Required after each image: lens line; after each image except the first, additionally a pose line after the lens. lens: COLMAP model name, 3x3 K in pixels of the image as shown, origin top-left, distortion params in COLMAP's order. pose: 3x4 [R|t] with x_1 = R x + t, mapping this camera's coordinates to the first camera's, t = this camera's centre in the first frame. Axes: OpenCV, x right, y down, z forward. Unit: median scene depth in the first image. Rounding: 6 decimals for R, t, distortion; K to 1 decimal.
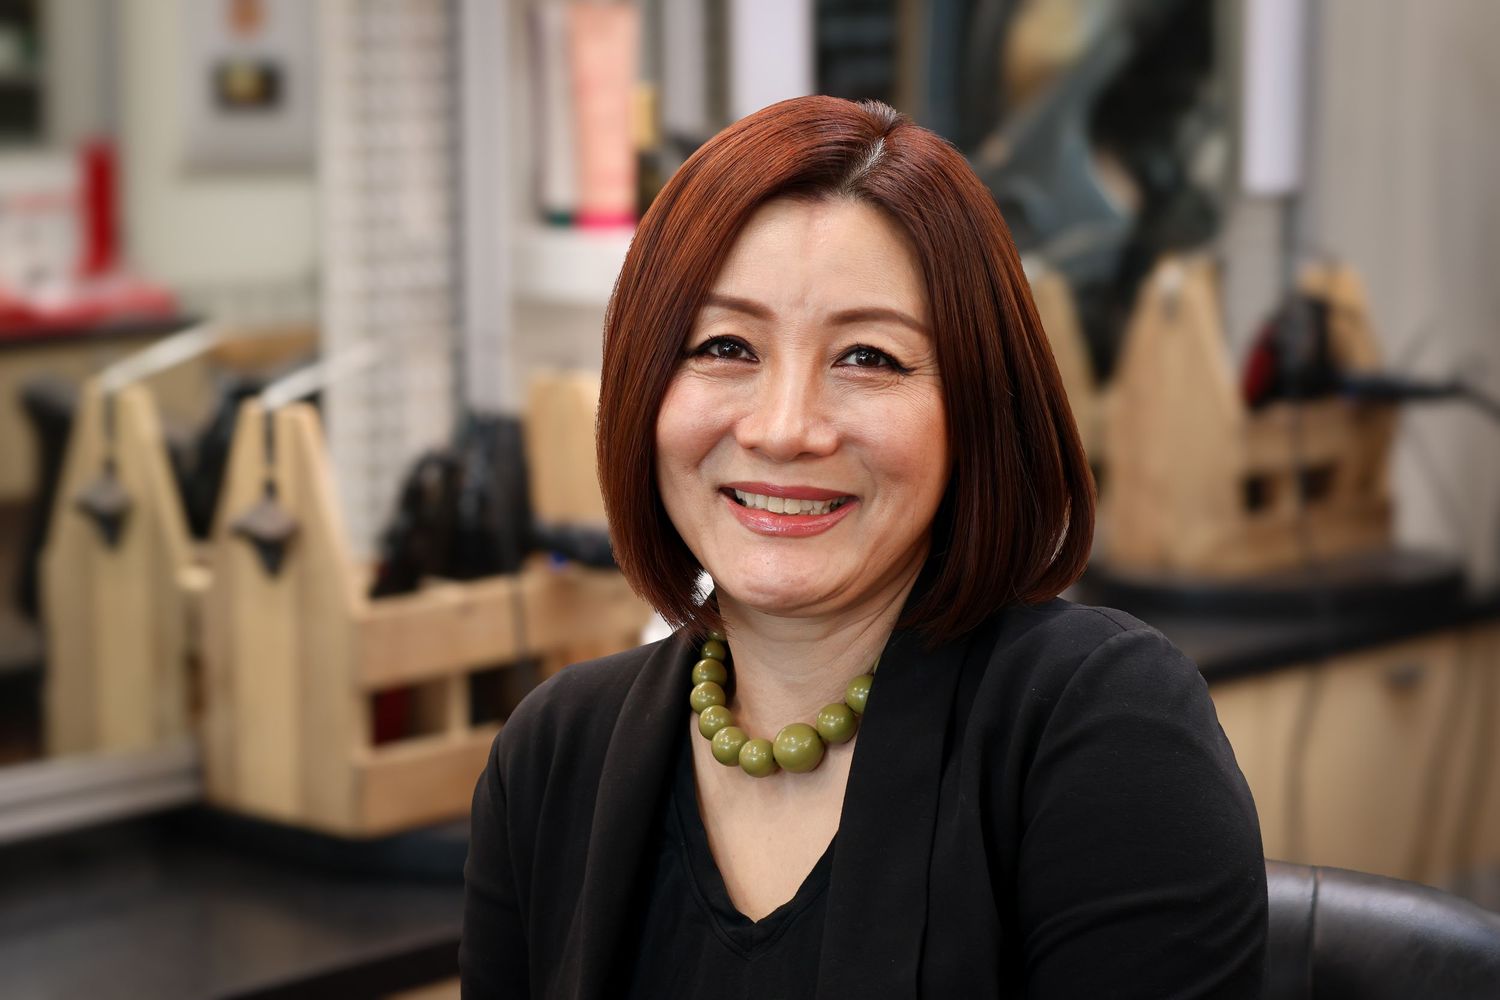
lens RADIAL K [[3721.5, 0, 750.0], [0, 3721.5, 500.0], [0, 0, 1]] dist [0.024046, -0.603988]
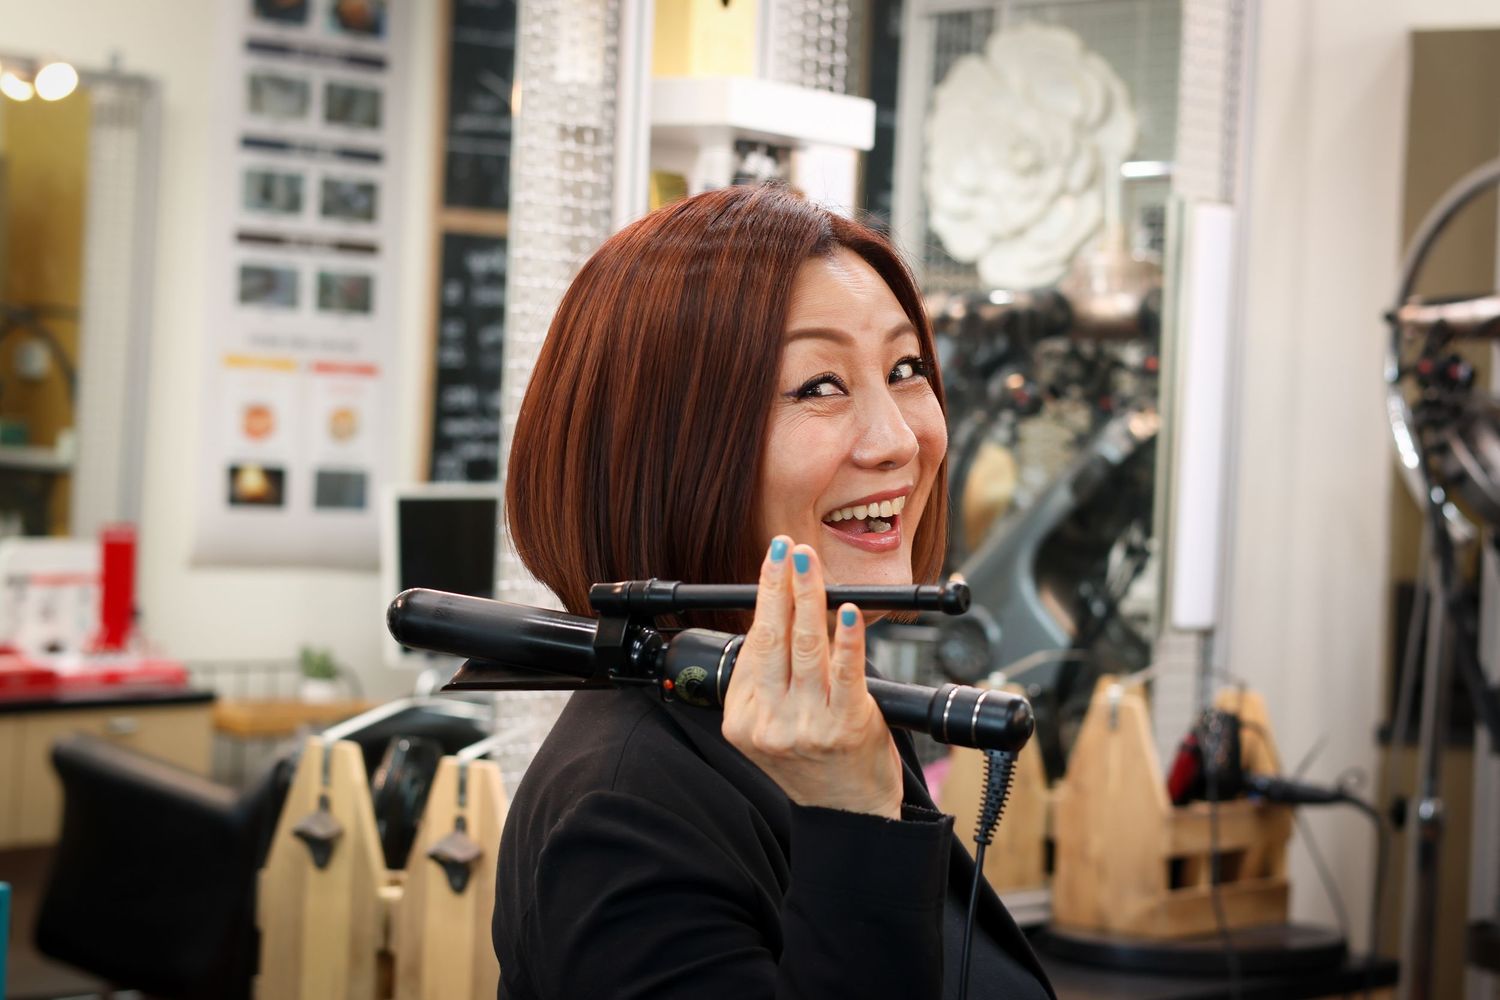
lens RADIAL K [[3721.5, 0, 750.0], [0, 3721.5, 500.0], [0, 0, 1]] dist [0.024046, -0.603988]
pose [[0.997828, 0.046975, 0.046181, -0.065173], [-0.041749, 0.993247, -0.108244, 0.014505], [-0.050954, 0.106081, 0.993051, -0.214131]]
